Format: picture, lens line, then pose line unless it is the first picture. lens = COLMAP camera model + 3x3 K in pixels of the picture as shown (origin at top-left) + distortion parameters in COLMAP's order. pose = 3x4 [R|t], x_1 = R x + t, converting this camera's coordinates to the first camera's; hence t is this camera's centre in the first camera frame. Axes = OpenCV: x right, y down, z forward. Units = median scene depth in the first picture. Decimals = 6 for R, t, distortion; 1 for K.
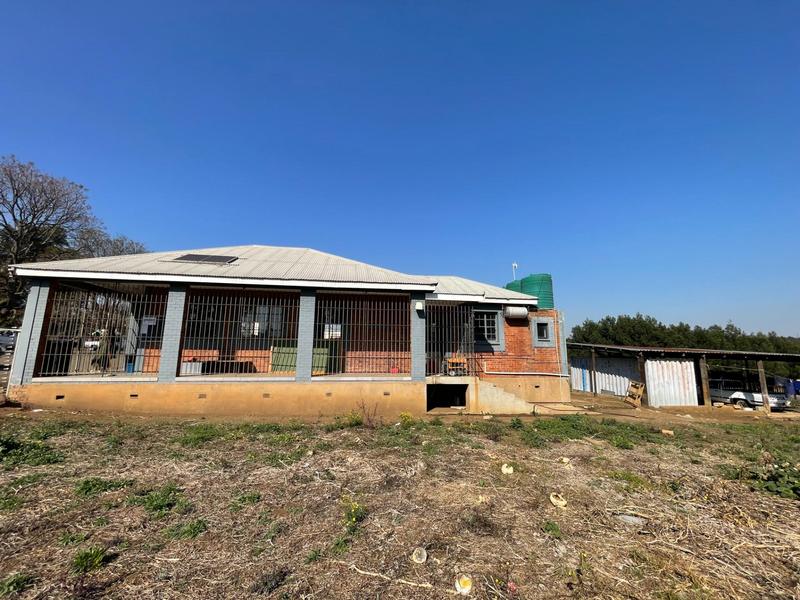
lens RADIAL K [[327.0, 0, 403.1], [0, 327.0, 301.8], [0, 0, 1]] dist [0.000254, -0.000288]
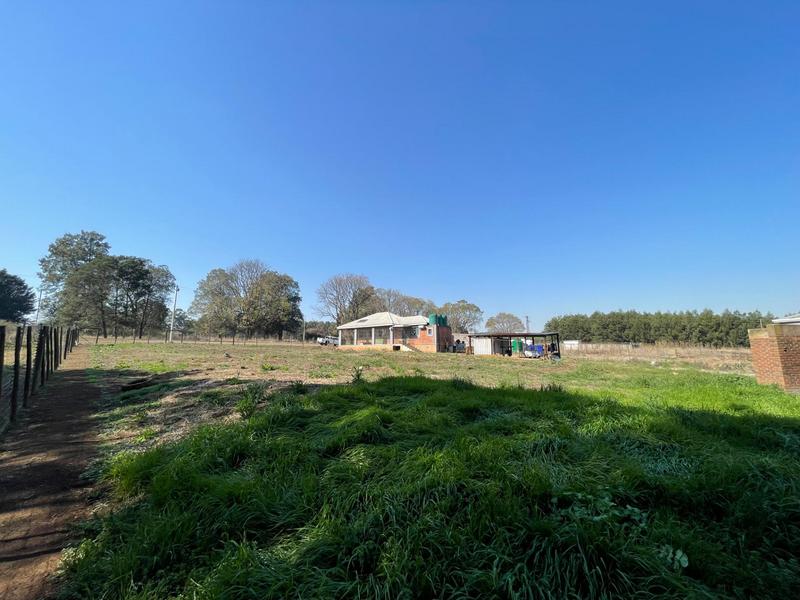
lens RADIAL K [[327.0, 0, 399.5], [0, 327.0, 300.1], [0, 0, 1]] dist [0.000254, -0.000288]
pose [[0.687826, -0.126780, -0.714719, 3.184242], [0.129554, 0.990261, -0.050977, -0.120112], [0.714221, -0.057531, 0.697552, -1.889155]]
